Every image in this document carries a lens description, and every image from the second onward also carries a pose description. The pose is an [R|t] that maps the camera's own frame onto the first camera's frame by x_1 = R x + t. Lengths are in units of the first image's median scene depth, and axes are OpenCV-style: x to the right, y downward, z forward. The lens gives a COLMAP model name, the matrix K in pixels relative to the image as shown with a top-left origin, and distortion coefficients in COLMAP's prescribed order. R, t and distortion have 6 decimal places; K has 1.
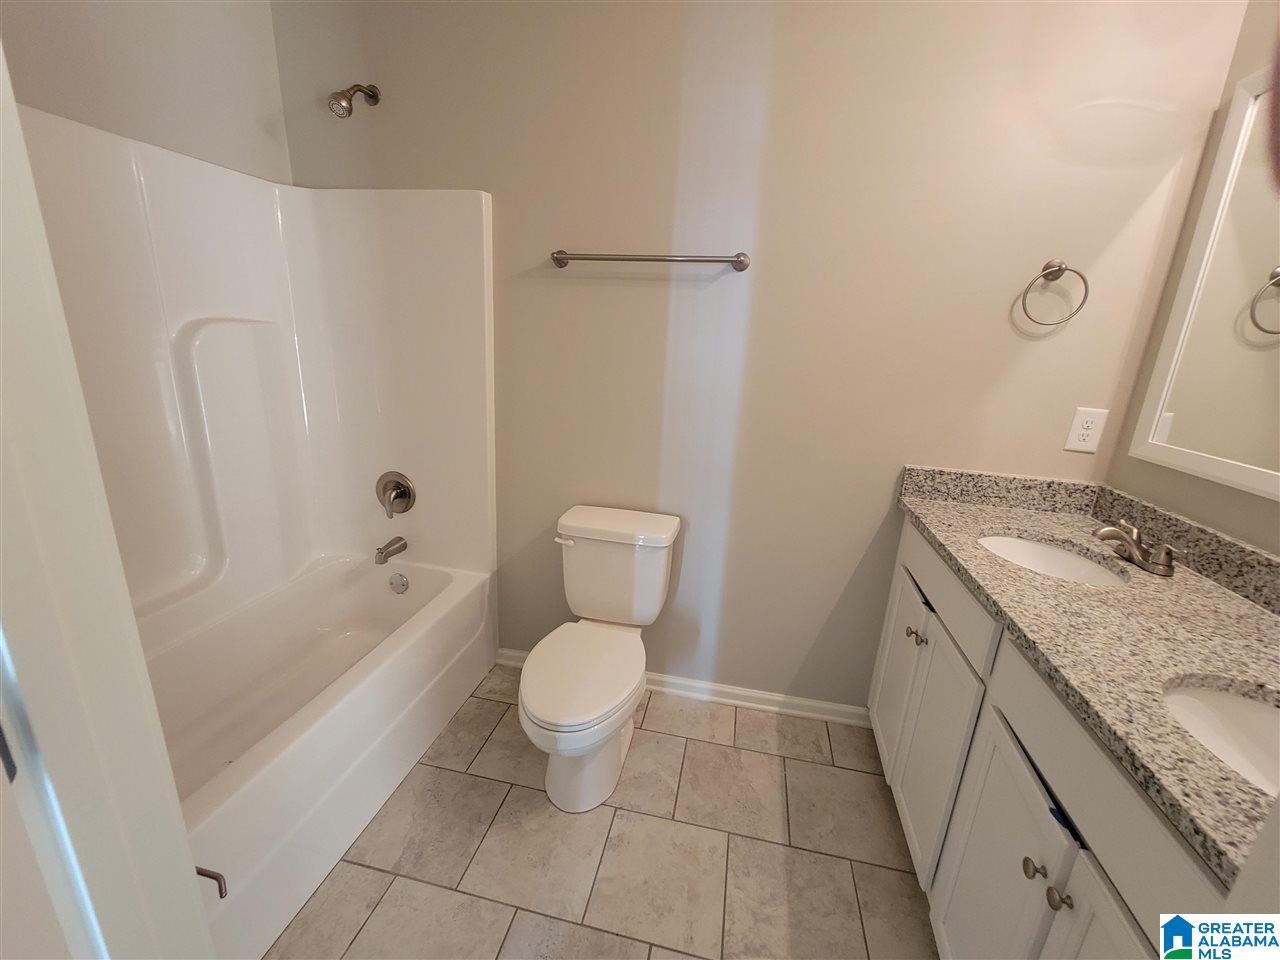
lens RADIAL K [[521.4, 0, 635.3], [0, 521.4, 480.0], [0, 0, 1]] dist [0.000376, -0.002049]
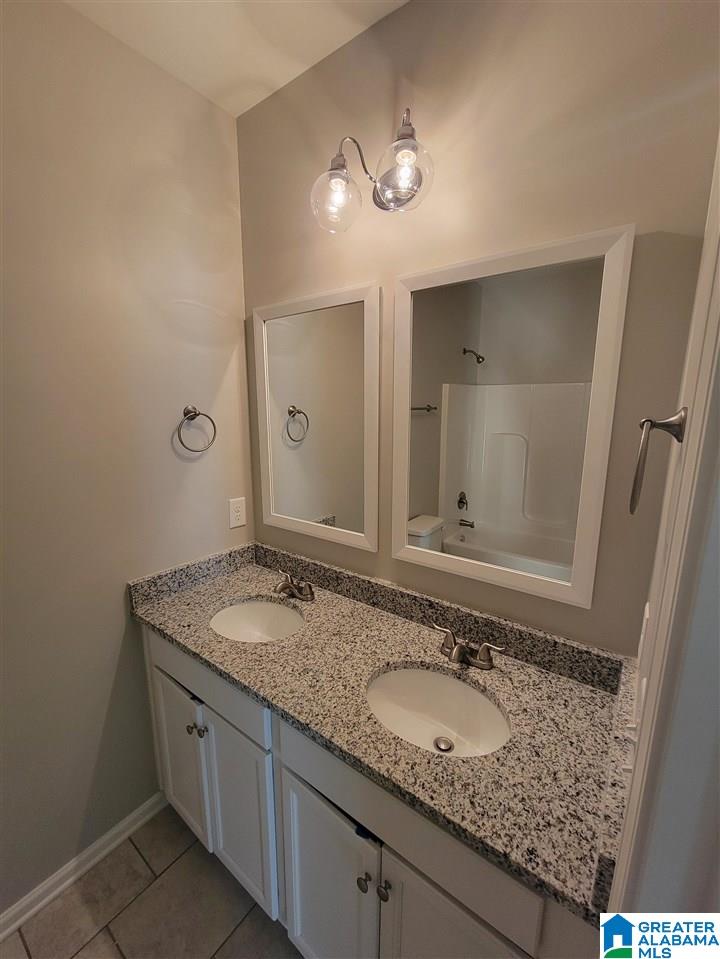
lens RADIAL K [[390.6, 0, 361.4], [0, 390.6, 483.5], [0, 0, 1]] dist [0.000376, -0.002049]
pose [[0.403487, -0.219003, 0.888389, 0.033735], [0.260309, 0.958287, 0.118008, -0.233199], [-0.877176, 0.183641, 0.443665, 0.189868]]
